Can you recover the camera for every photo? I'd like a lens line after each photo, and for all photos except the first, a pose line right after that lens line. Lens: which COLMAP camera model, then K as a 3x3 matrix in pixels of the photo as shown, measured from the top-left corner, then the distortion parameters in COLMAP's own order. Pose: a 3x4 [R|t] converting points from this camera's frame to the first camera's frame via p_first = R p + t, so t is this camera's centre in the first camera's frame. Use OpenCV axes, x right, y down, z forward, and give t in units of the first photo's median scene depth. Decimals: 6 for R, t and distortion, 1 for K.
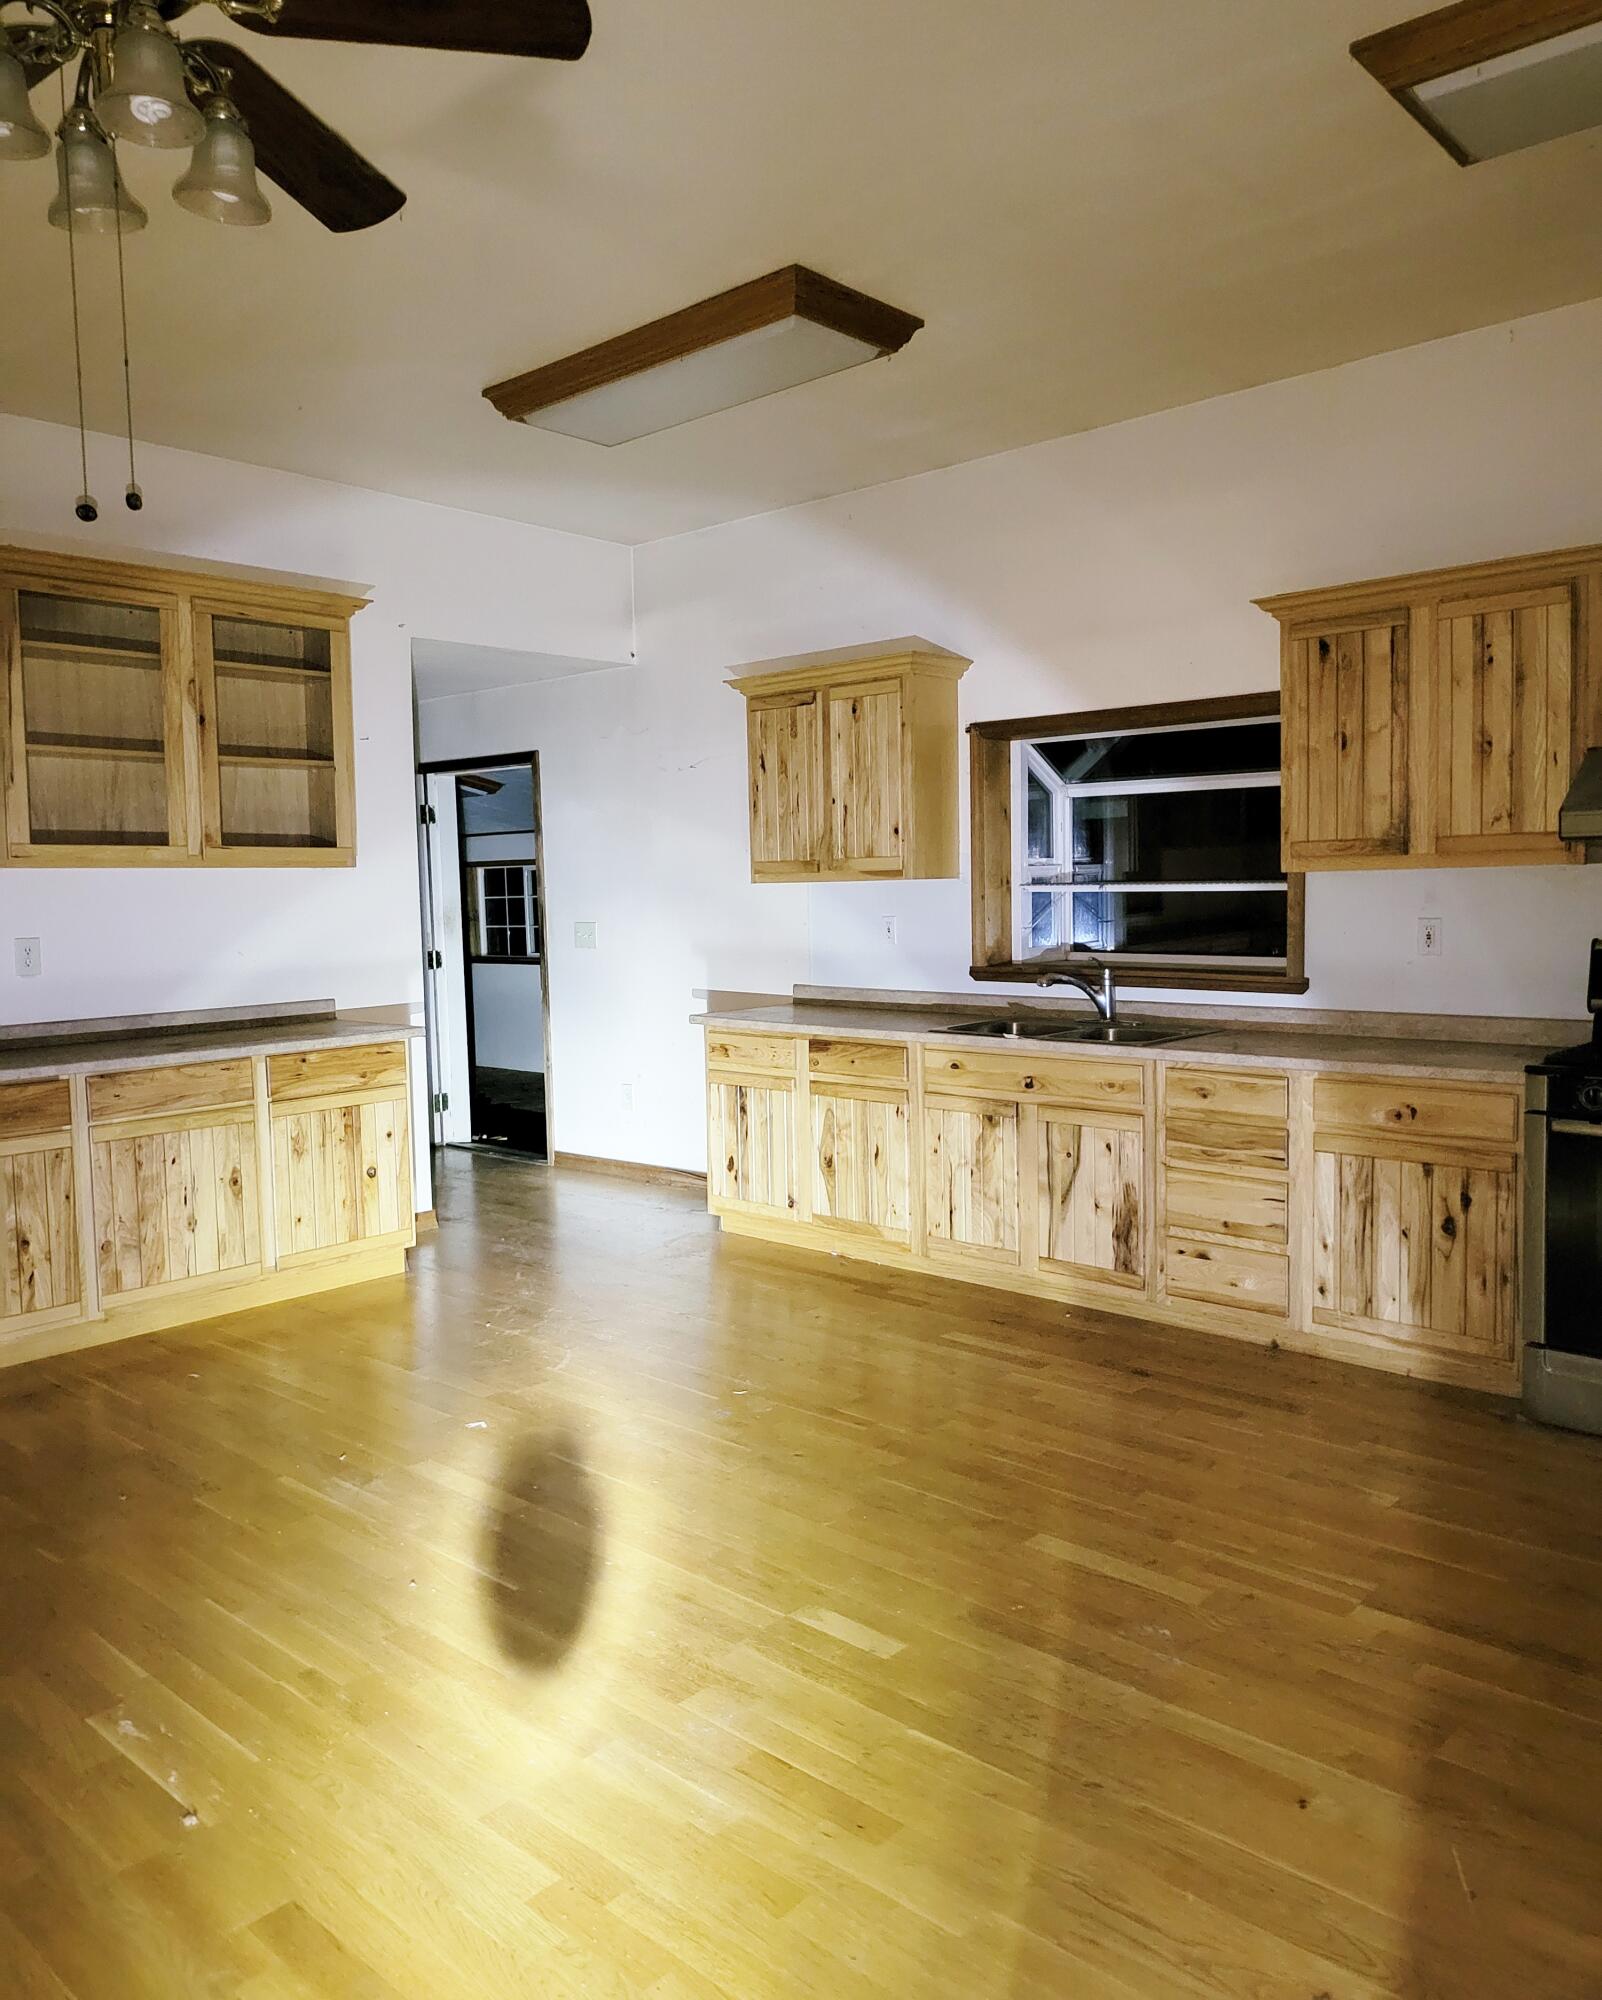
lens RADIAL K [[1500.5, 0, 796.1], [0, 1500.5, 994.4], [0, 0, 1]] dist [0.070342, -0.077656]
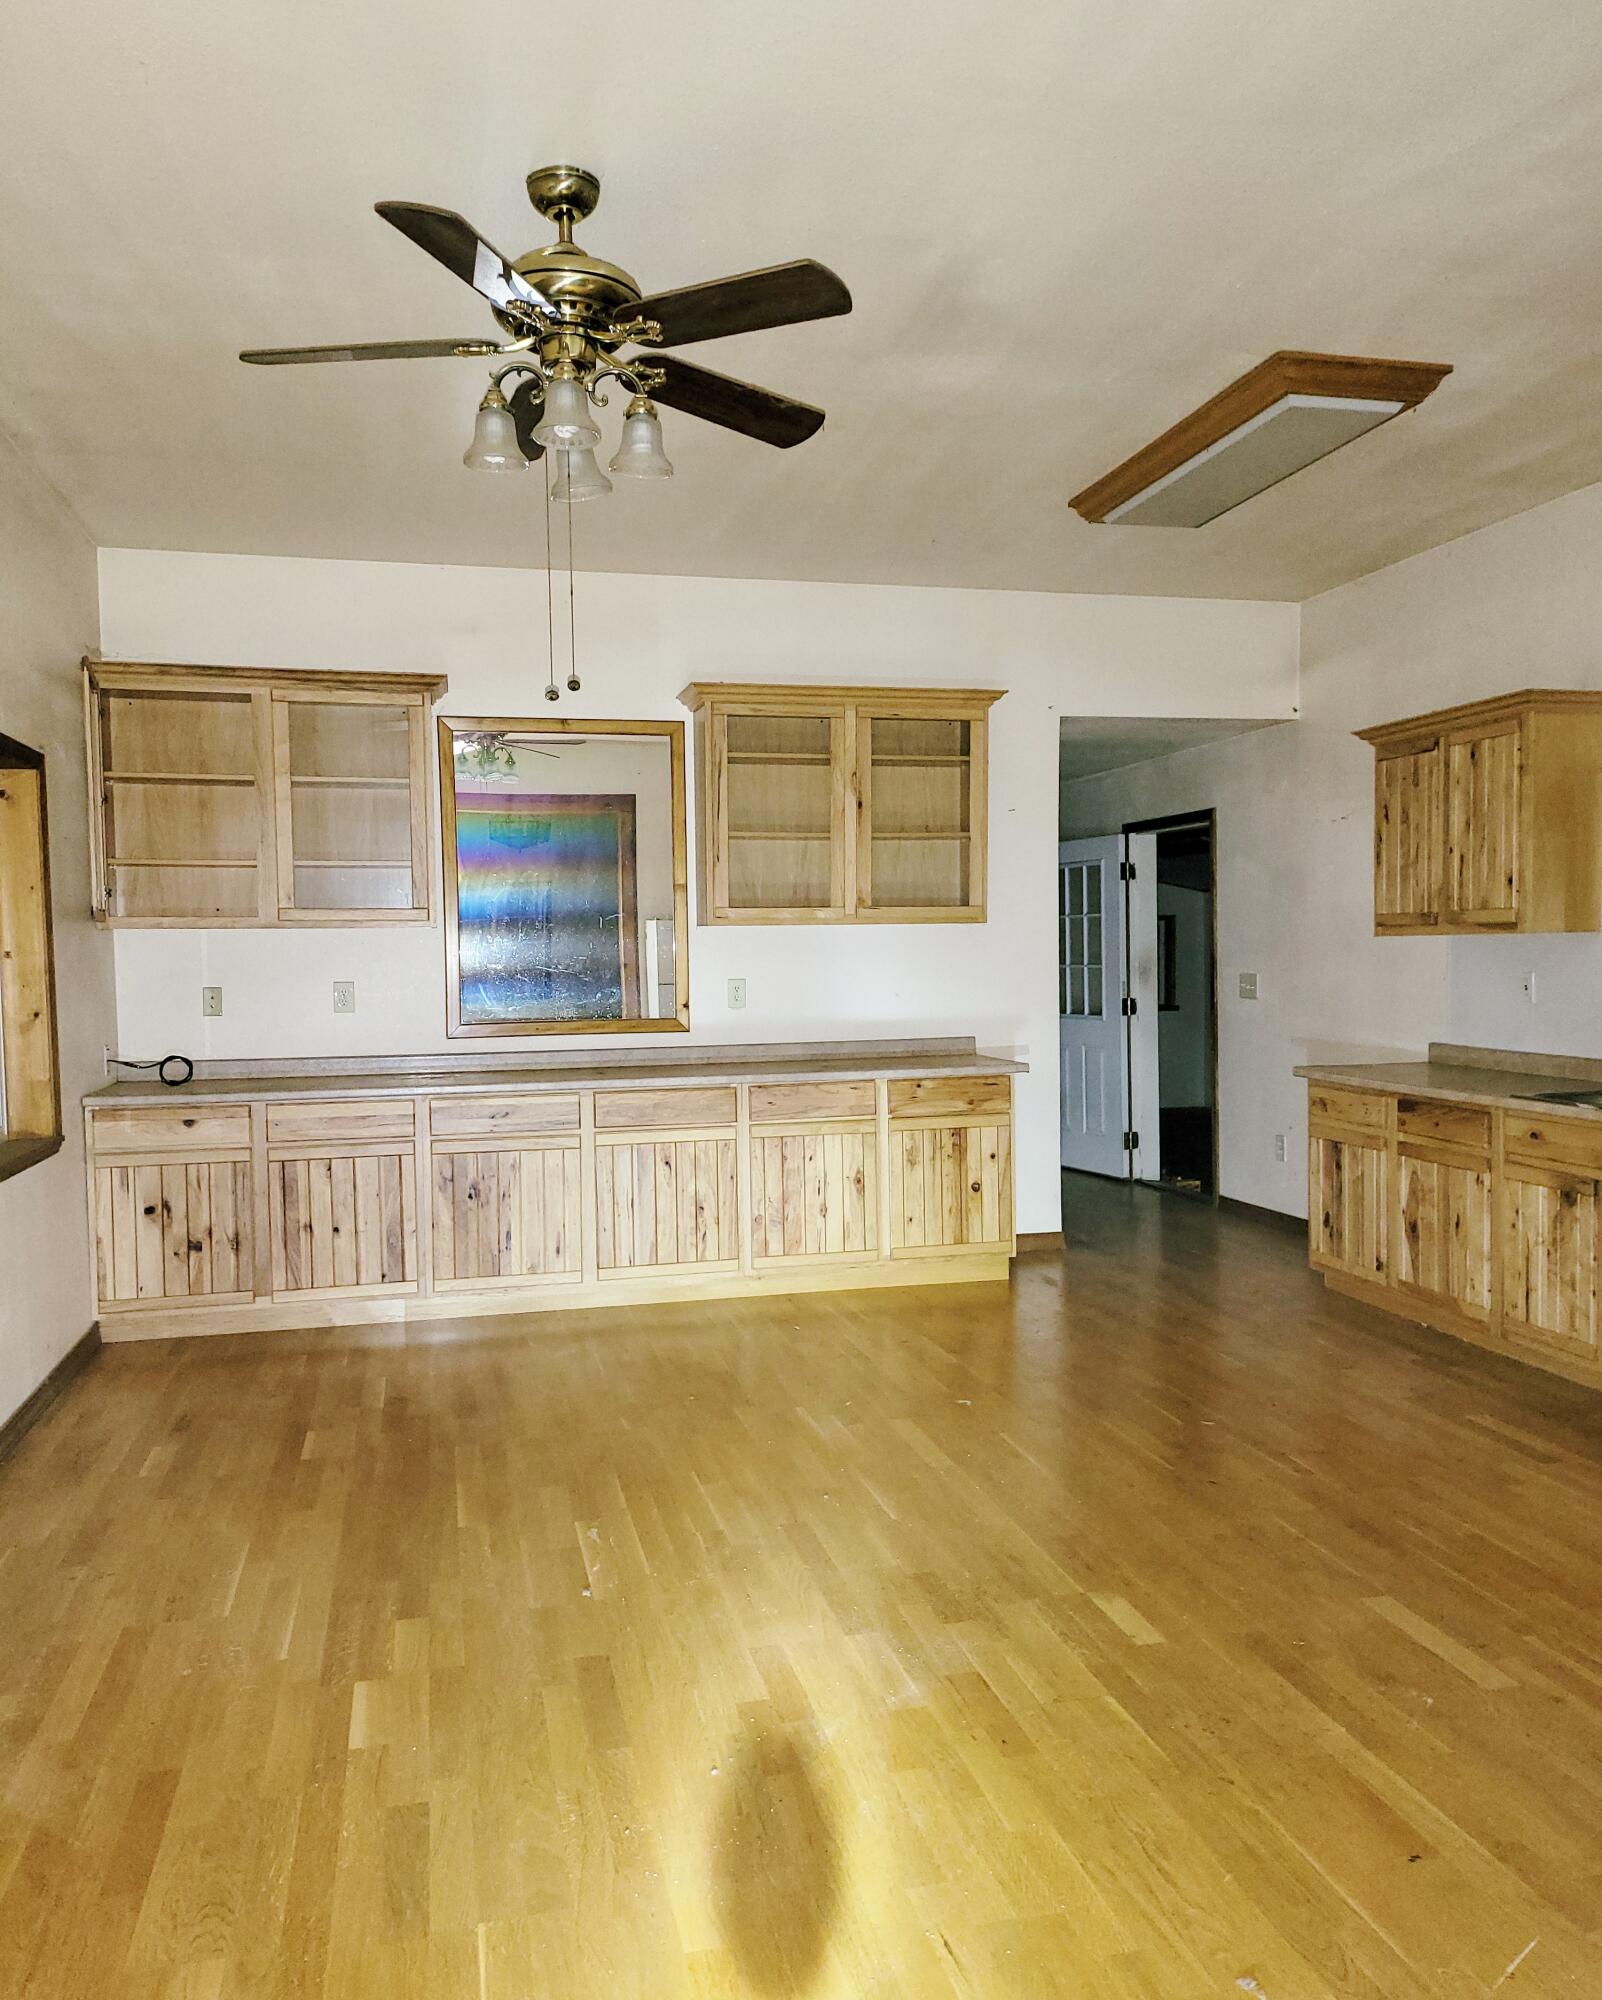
lens RADIAL K [[1483.8, 0, 750.3], [0, 1483.8, 1019.6], [0, 0, 1]] dist [0.090520, -0.086078]
pose [[0.821898, 0.035291, -0.568540, 0.240405], [-0.043655, 0.999046, -0.001095, -0.001414], [0.567959, 0.025720, 0.822655, -0.041992]]
